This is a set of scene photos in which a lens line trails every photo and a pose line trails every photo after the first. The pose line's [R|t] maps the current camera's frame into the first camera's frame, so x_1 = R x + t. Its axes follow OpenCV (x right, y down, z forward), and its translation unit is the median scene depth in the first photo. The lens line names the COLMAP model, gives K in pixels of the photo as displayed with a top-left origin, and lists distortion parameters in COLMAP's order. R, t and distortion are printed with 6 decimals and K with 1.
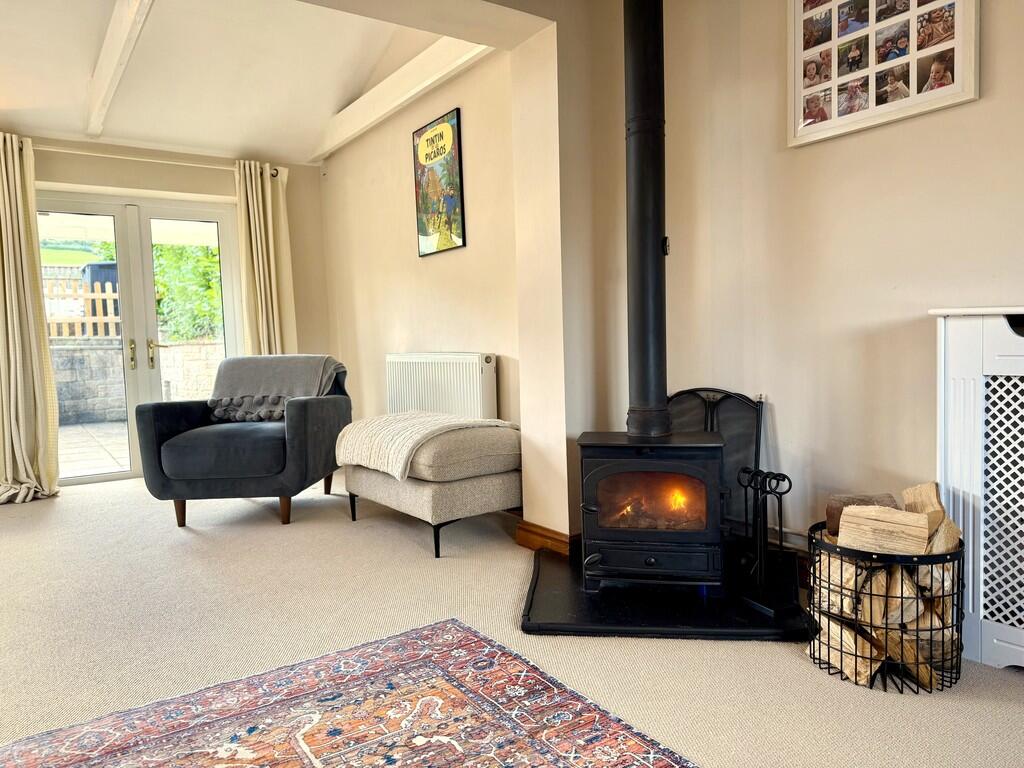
lens RADIAL K [[718.0, 0, 511.4], [0, 718.0, 389.7], [0, 0, 1]] dist [0.012052, -0.009972]
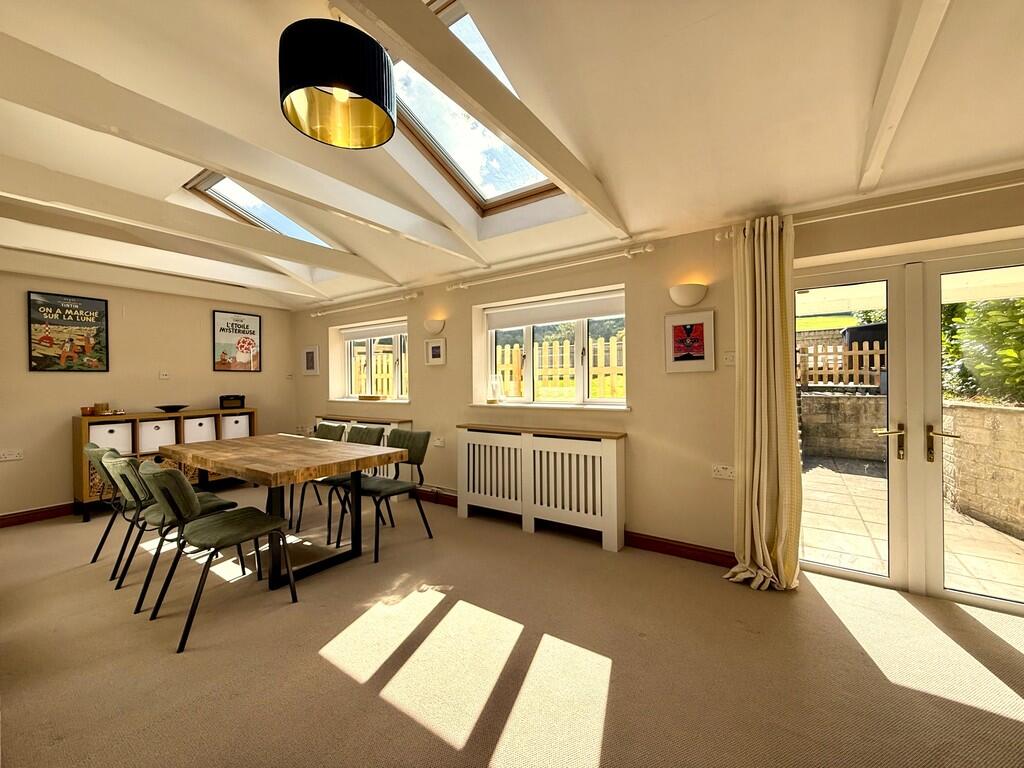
lens RADIAL K [[408.3, 0, 511.5], [0, 408.3, 380.2], [0, 0, 1]] dist [0.000054, 0.000236]
pose [[0.349363, 0.025053, -0.936652, -0.397905], [-0.067777, 0.997700, 0.001406, -0.148038], [0.934533, 0.062992, 0.350258, 0.668410]]
